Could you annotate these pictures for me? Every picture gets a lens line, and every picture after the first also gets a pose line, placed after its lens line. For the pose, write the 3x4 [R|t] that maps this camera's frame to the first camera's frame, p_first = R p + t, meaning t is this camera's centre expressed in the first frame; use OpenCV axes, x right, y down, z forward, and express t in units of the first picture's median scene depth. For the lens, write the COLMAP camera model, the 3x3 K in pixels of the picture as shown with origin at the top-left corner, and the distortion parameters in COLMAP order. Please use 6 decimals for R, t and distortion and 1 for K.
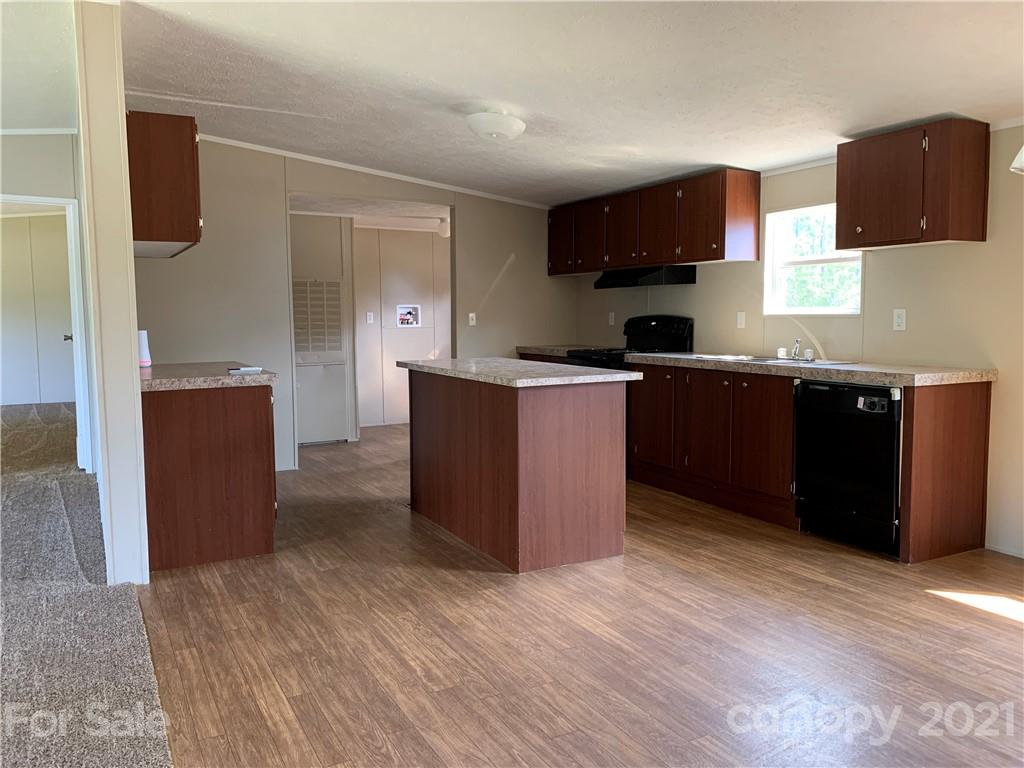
lens RADIAL K [[785.1, 0, 497.0], [0, 785.1, 387.0], [0, 0, 1]] dist [0.071736, -0.101610]
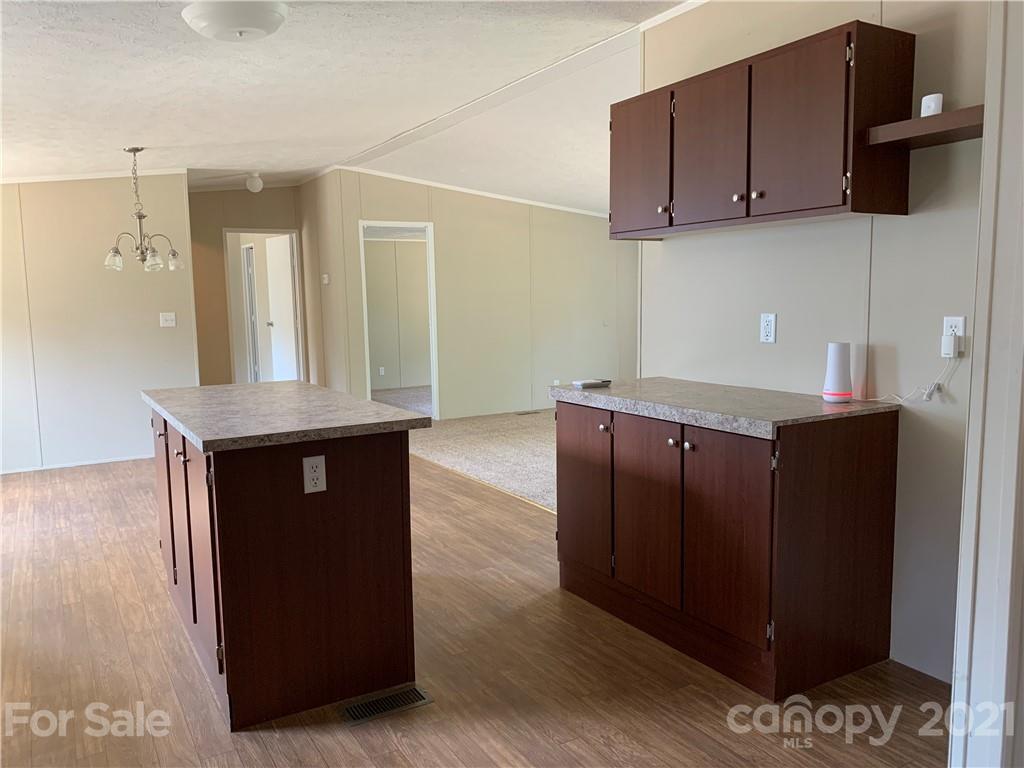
lens RADIAL K [[795.6, 0, 500.9], [0, 795.6, 382.2], [0, 0, 1]] dist [0.014139, 0.001396]
pose [[-0.998802, 0.031239, -0.037679, -0.188652], [0.022893, 0.978603, 0.204481, -0.197045], [0.043260, 0.203373, -0.978145, 1.815571]]
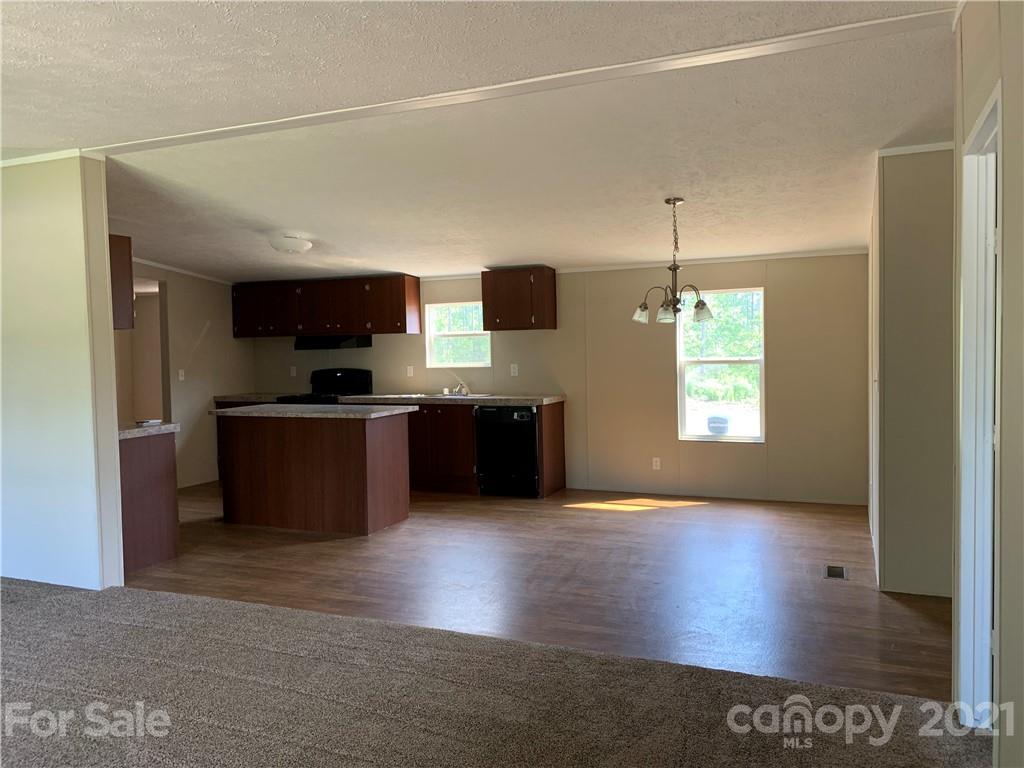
lens RADIAL K [[785.1, 0, 497.0], [0, 785.1, 387.0], [0, 0, 1]] dist [0.071736, -0.101610]
pose [[0.786244, -0.042277, 0.616468, -0.669736], [0.074347, 0.996881, -0.026457, -0.001800], [-0.613427, 0.066634, 0.786935, -0.399554]]
